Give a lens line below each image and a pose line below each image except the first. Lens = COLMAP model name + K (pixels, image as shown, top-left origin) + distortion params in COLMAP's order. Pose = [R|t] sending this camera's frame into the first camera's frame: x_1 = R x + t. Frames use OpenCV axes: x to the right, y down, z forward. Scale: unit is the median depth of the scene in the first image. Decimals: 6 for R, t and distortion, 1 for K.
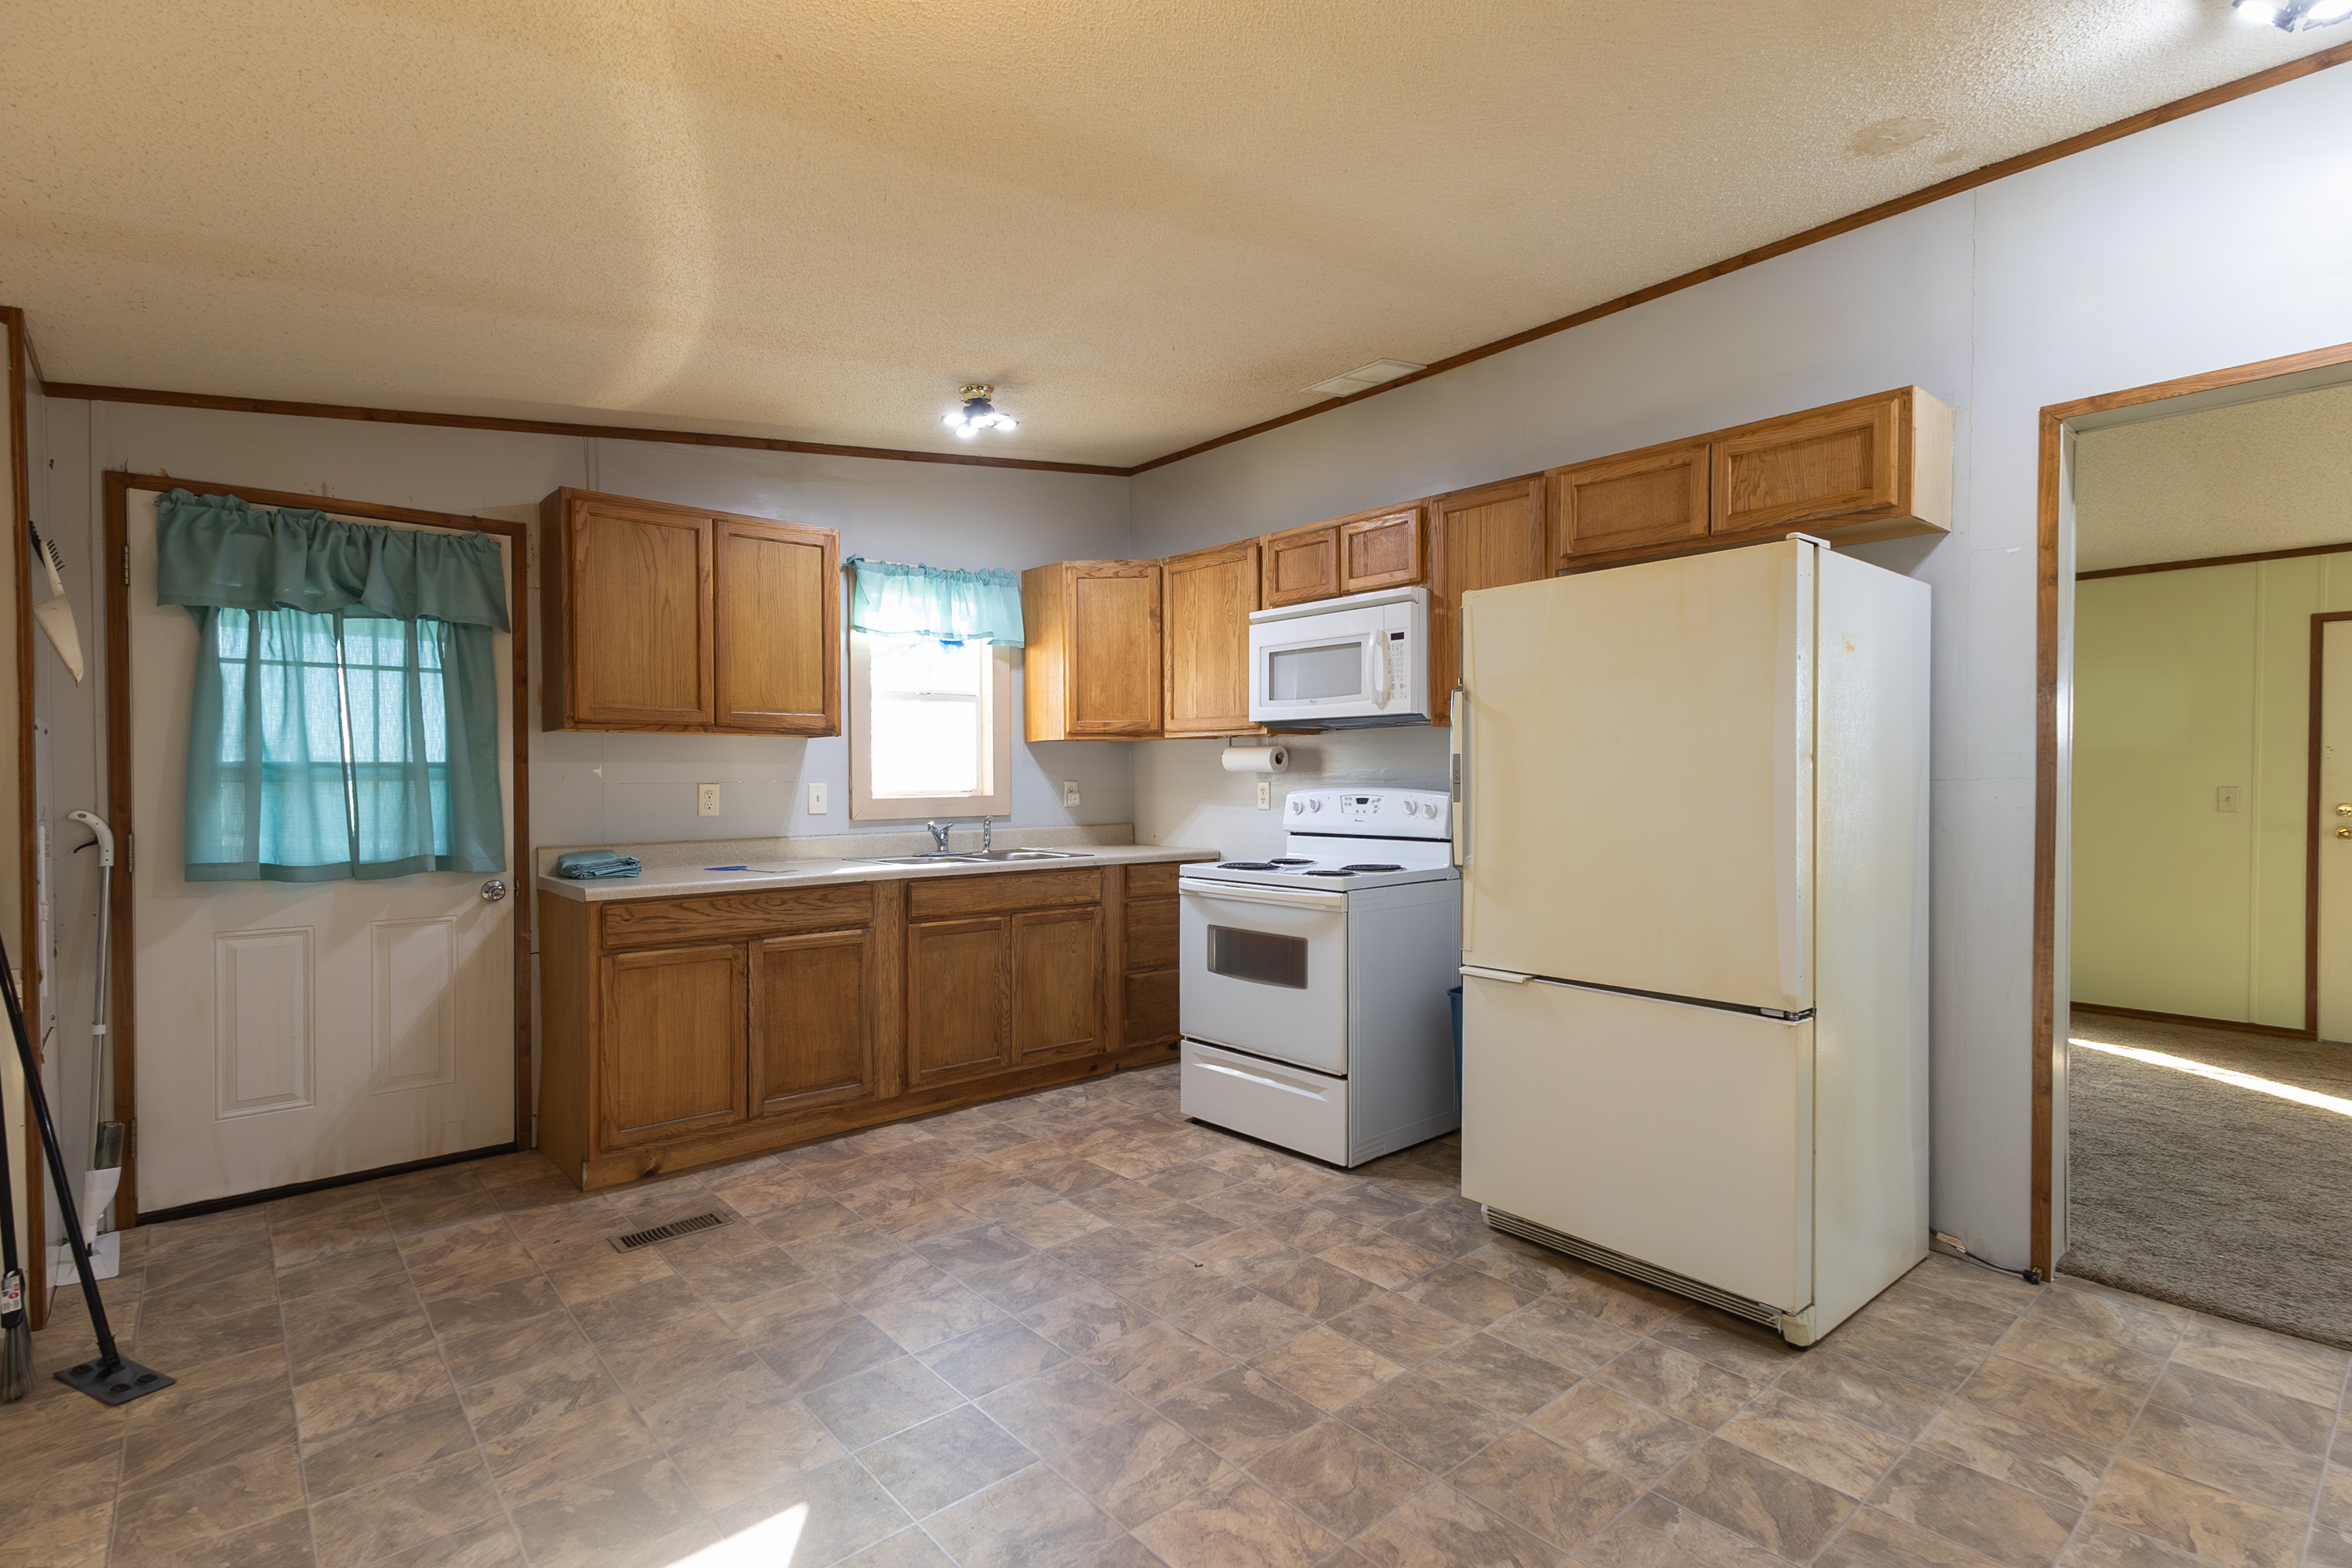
lens RADIAL K [[1100.9, 0, 1176.0], [0, 1100.9, 784.0], [0, 0, 1]] dist [0.012362, -0.000181]
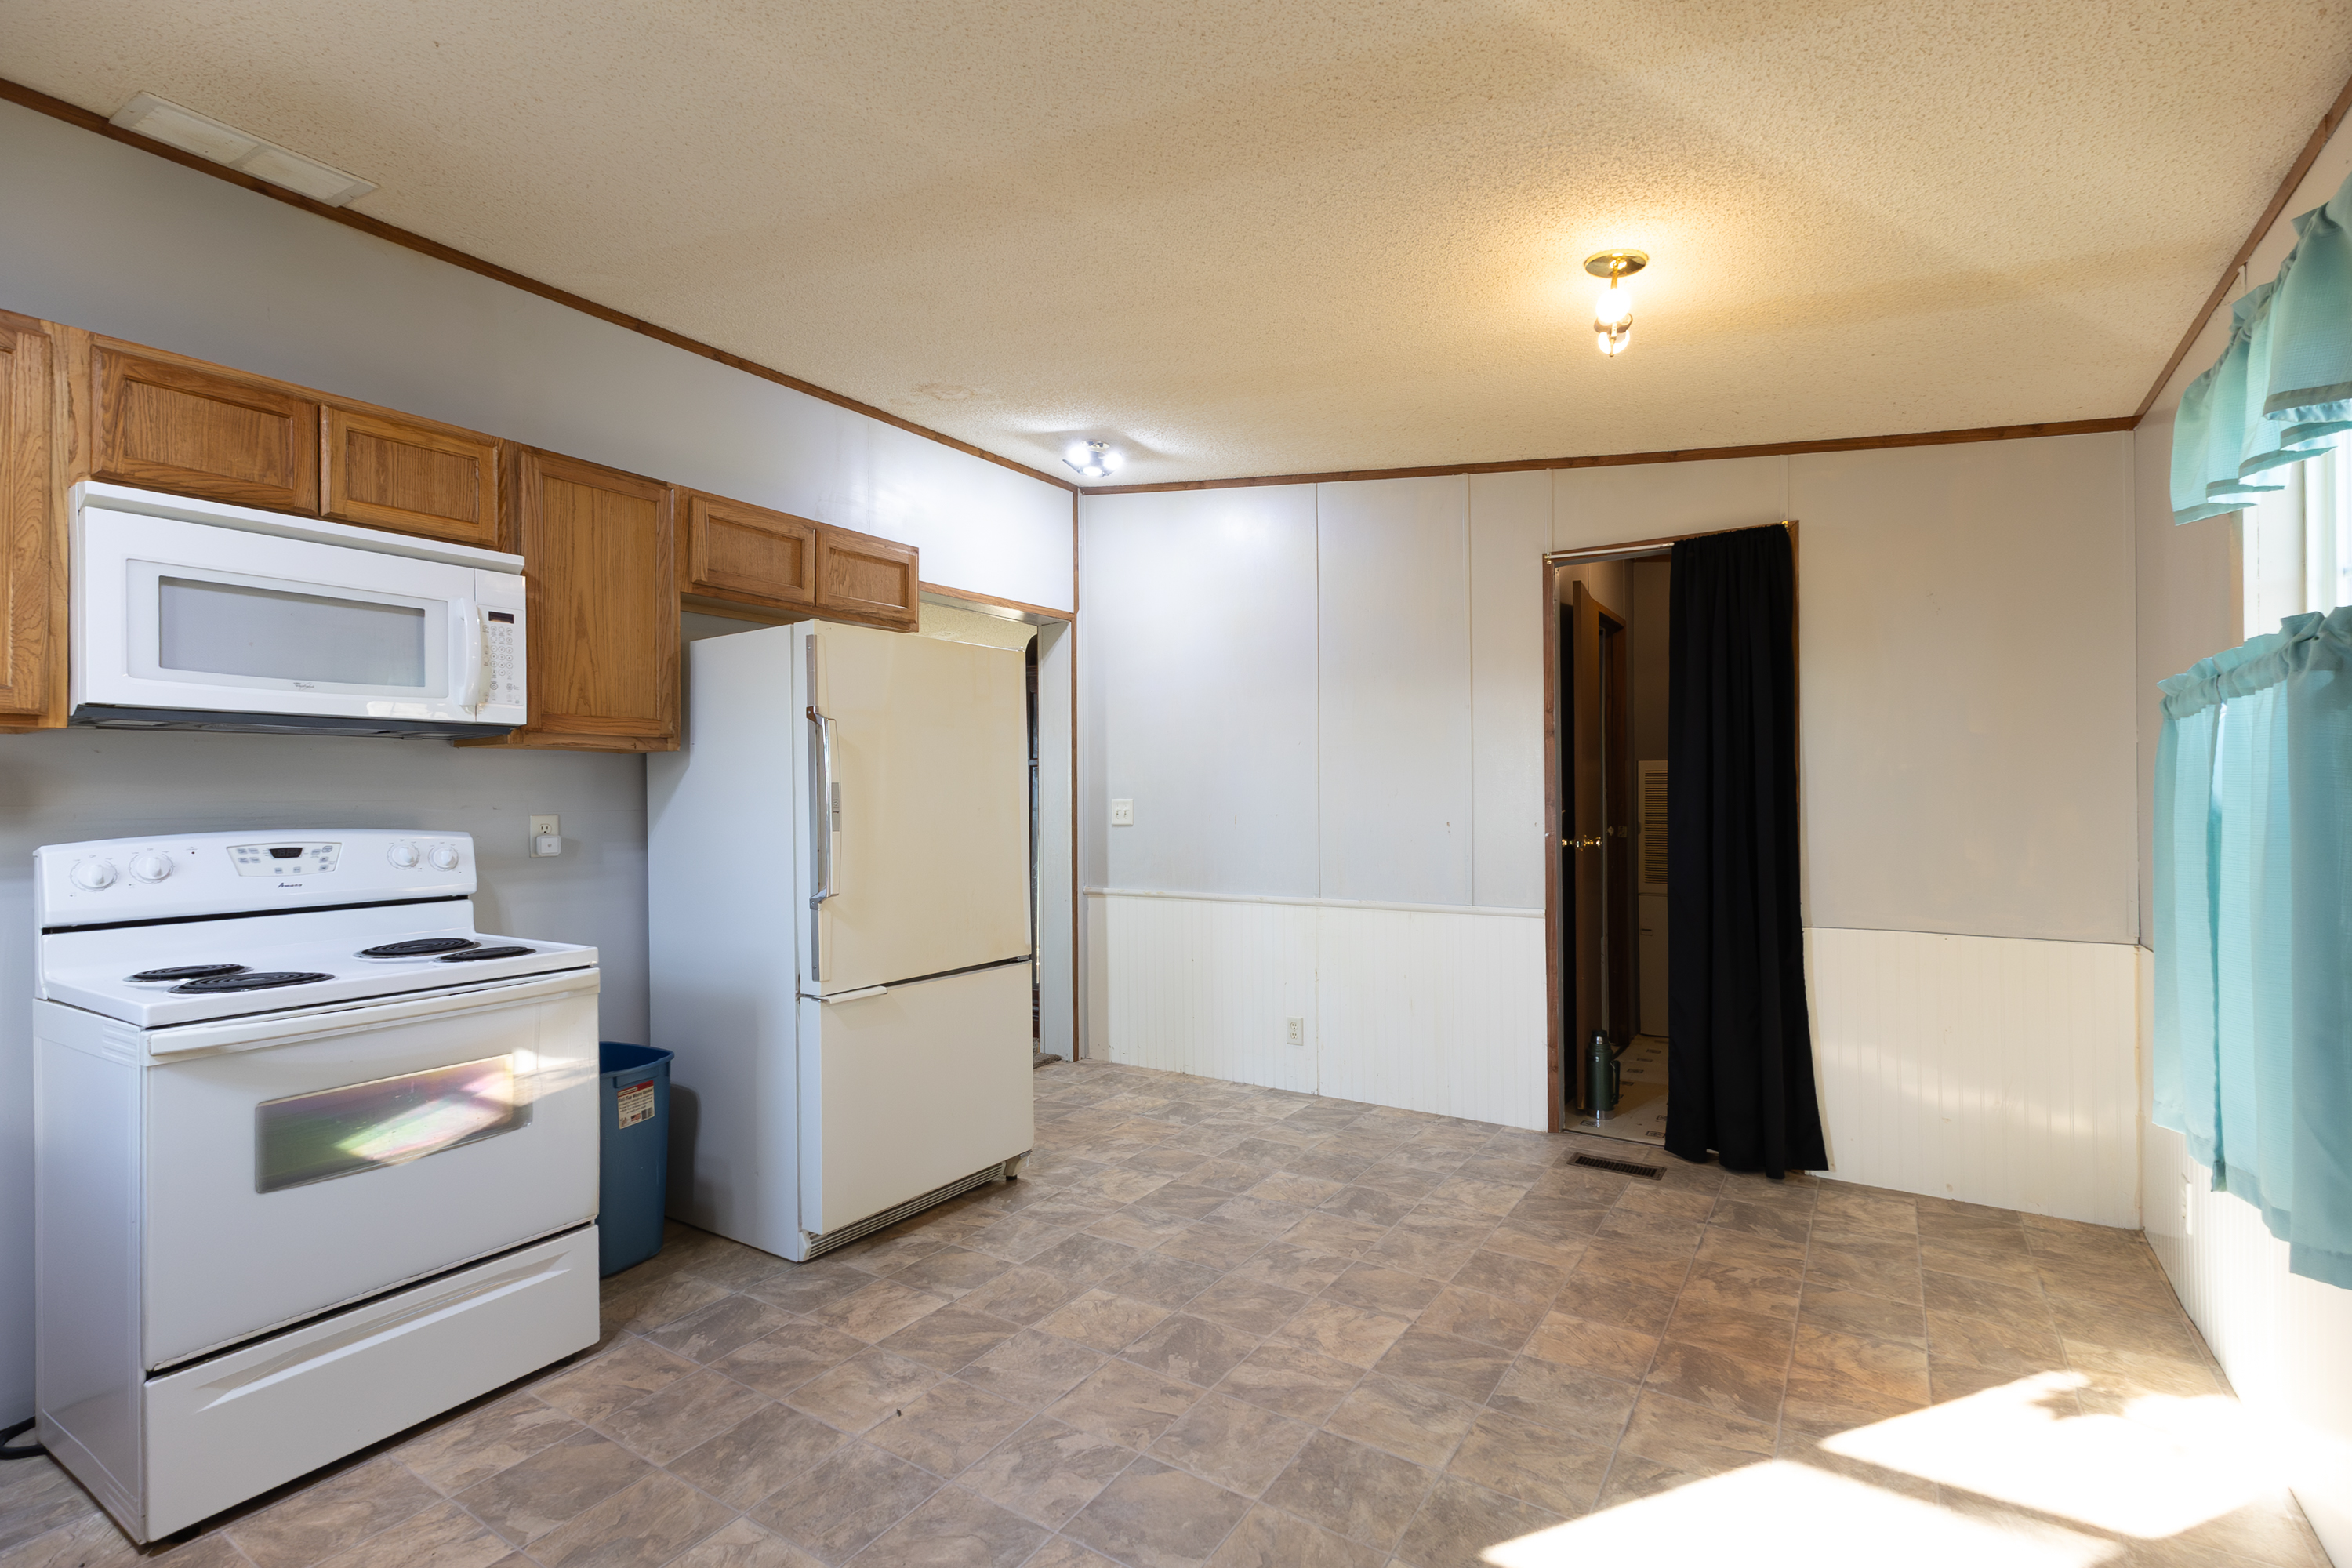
lens RADIAL K [[1064.7, 0, 1175.0], [0, 1064.7, 787.2], [0, 0, 1]] dist [0.014073, -0.000250]
pose [[-0.270252, 0.016826, 0.962643, -0.600541], [0.020034, 0.999729, -0.011850, -0.004598], [-0.962581, 0.016083, -0.270516, 0.765427]]
